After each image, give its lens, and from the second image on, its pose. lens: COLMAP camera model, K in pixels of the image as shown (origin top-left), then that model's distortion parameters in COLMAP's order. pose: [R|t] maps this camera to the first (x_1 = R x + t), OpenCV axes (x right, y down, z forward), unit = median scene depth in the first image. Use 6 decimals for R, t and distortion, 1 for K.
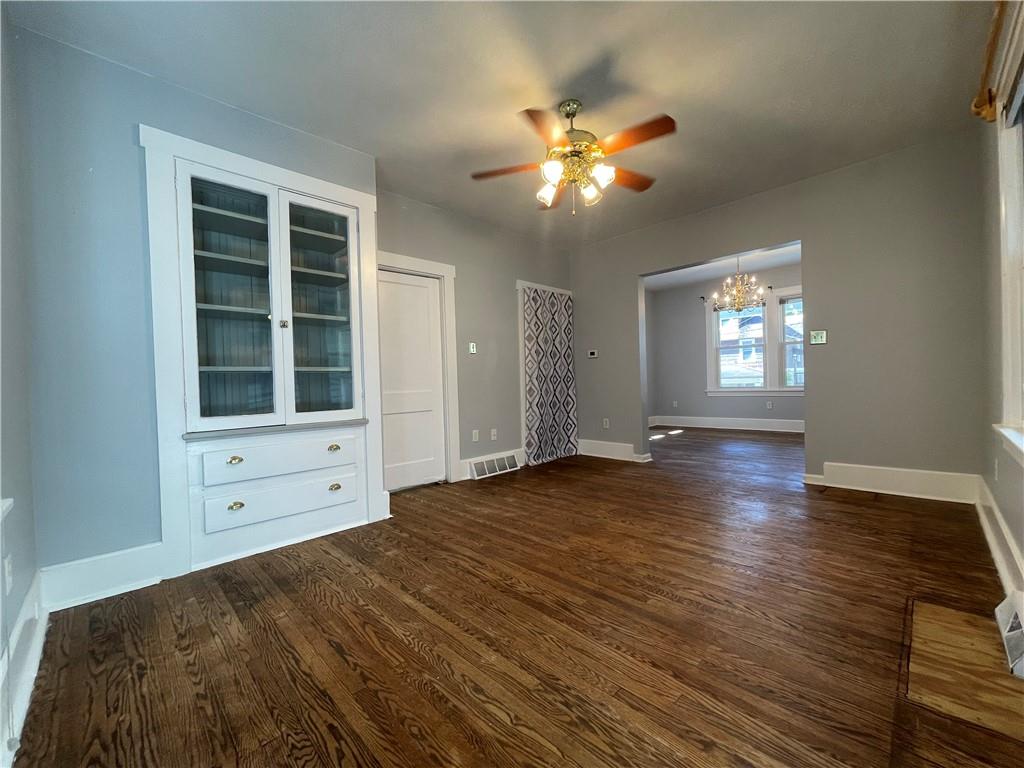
lens RADIAL K [[413.1, 0, 505.2], [0, 413.1, 387.2], [0, 0, 1]] dist [-0.003155, 0.001219]
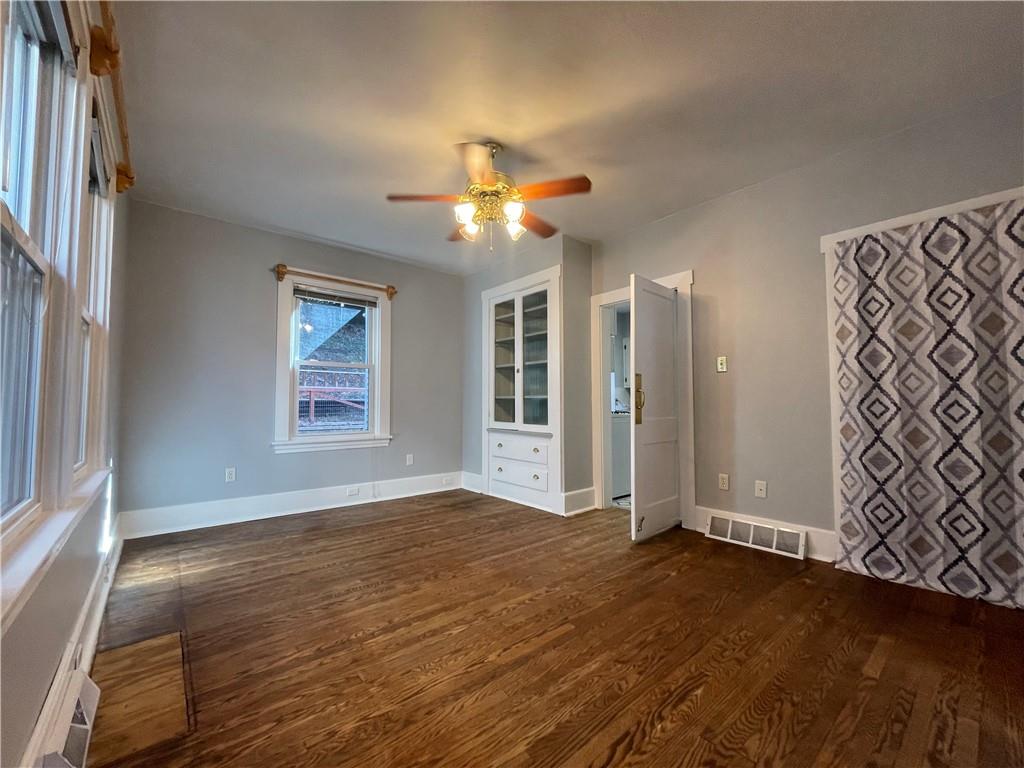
lens RADIAL K [[413.1, 0, 514.6], [0, 413.1, 383.2], [0, 0, 1]] dist [-0.003155, 0.001219]
pose [[-0.065213, -0.022316, -0.997622, 1.193303], [-0.012724, 0.999687, -0.021530, -0.066471], [0.997790, 0.011289, -0.065477, 1.138803]]
